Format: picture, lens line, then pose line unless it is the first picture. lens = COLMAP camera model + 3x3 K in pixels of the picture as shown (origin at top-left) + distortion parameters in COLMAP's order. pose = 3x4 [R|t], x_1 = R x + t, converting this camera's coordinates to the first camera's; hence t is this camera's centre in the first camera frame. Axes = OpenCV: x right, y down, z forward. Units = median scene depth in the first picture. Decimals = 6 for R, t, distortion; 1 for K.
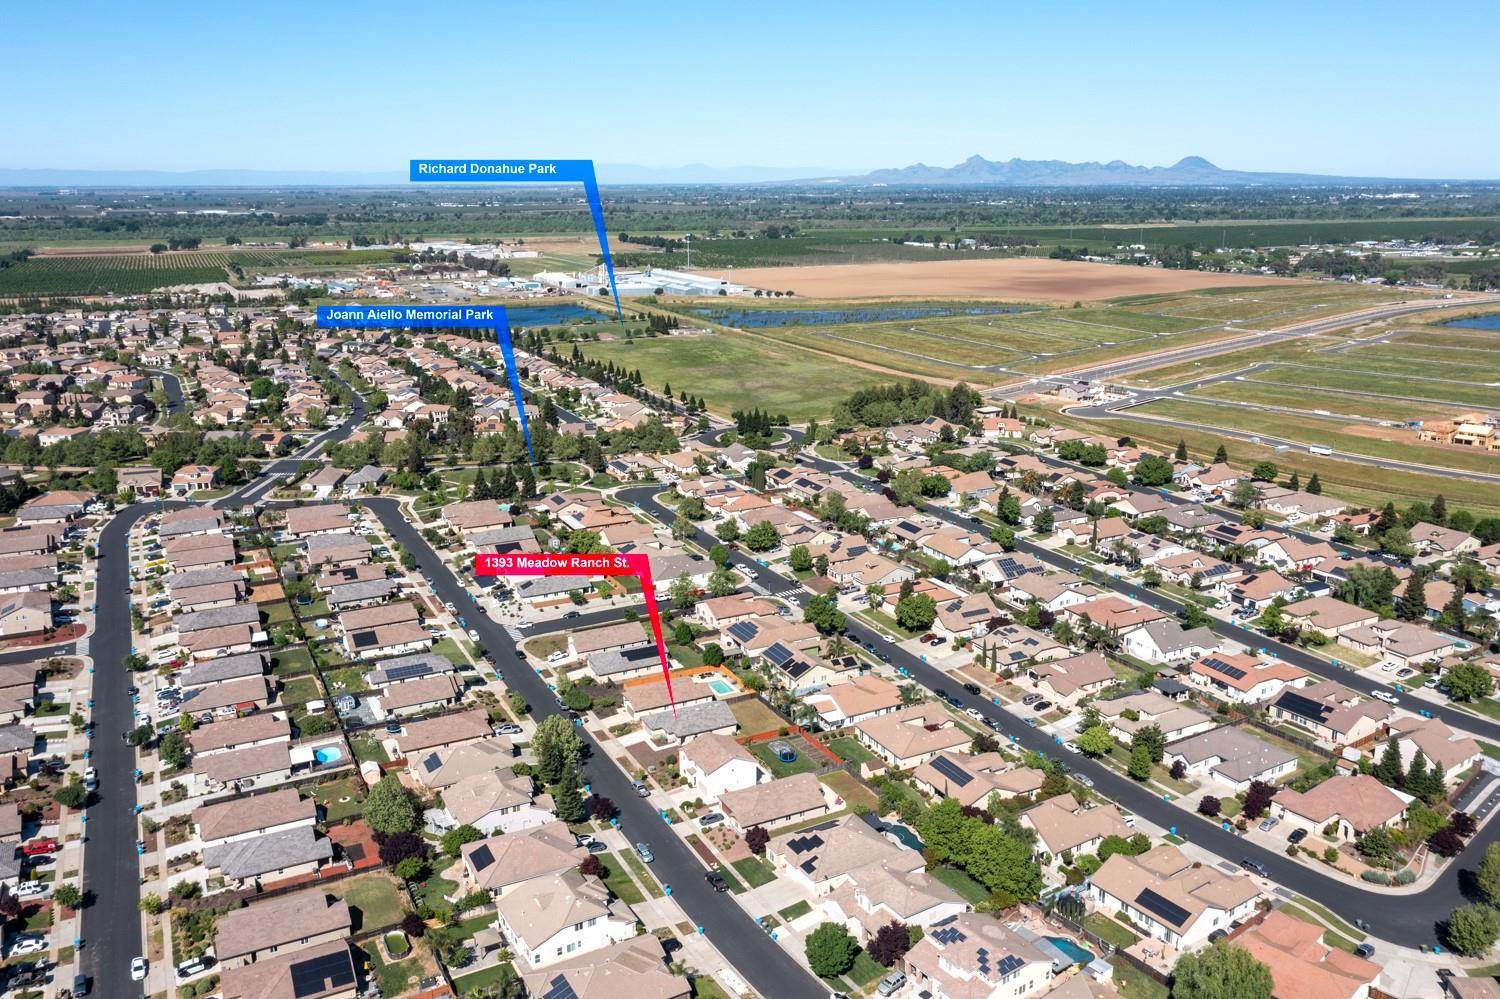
lens RADIAL K [[1278.4, 0, 750.0], [0, 1278.4, 499.5], [0, 0, 1]] dist [0.070910, -0.004943]
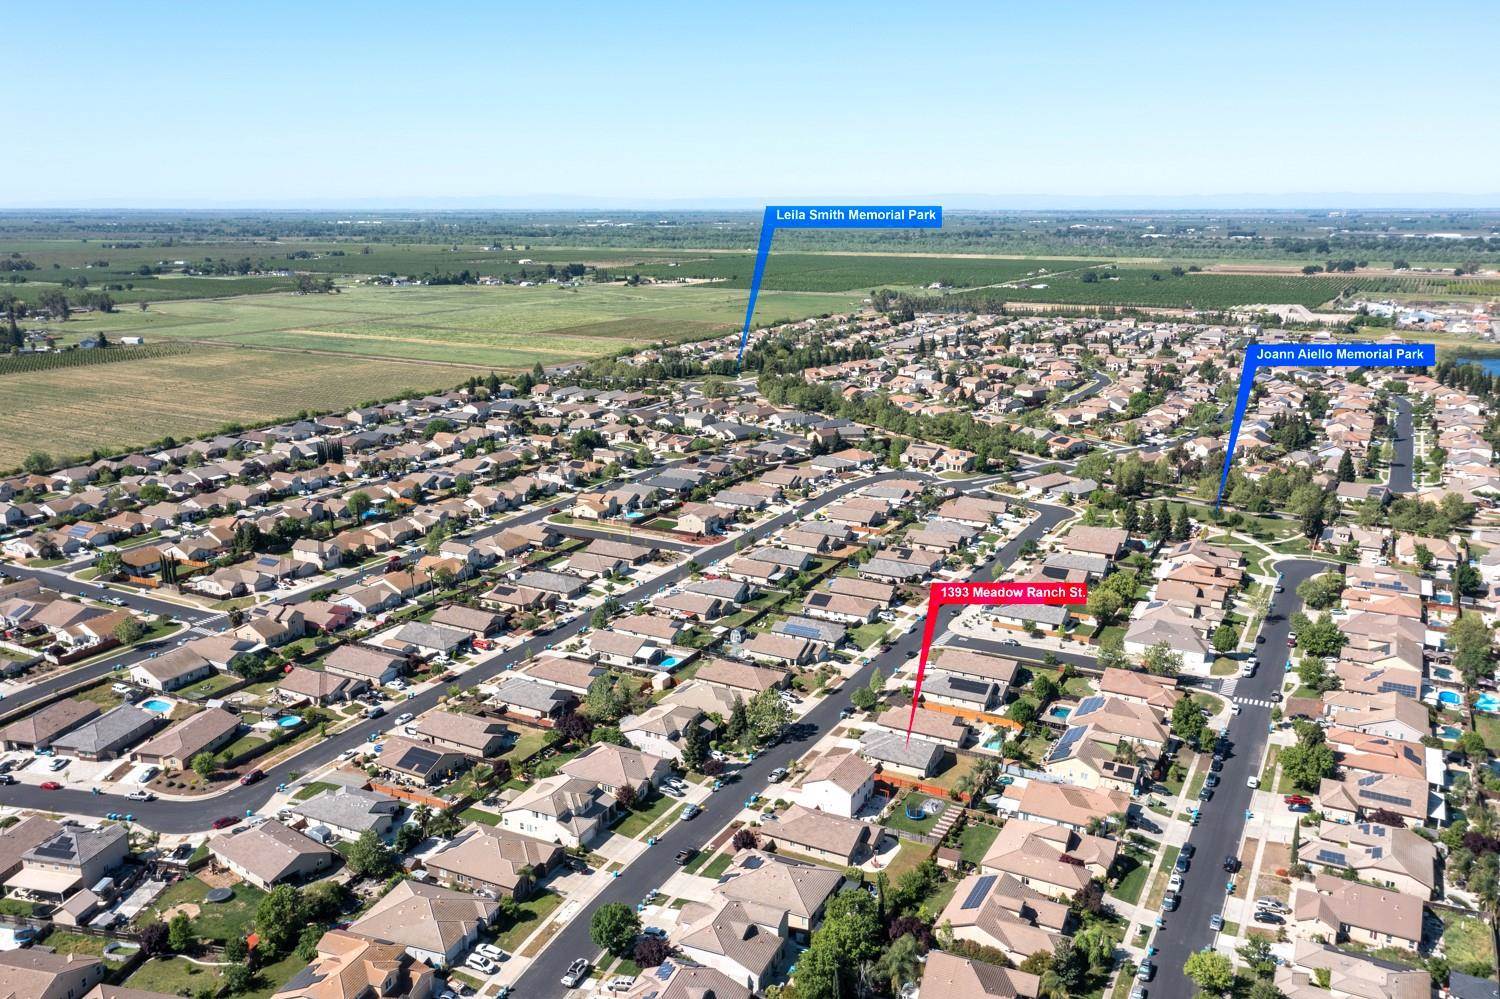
lens RADIAL K [[1215.3, 0, 750.0], [0, 1215.3, 499.5], [0, 0, 1]] dist [-0.003656, -0.002988]
pose [[0.545990, 0.204670, -0.812407, 0.576808], [-0.203323, 0.973081, 0.108503, -0.094776], [0.812745, 0.105939, 0.572907, 0.289328]]
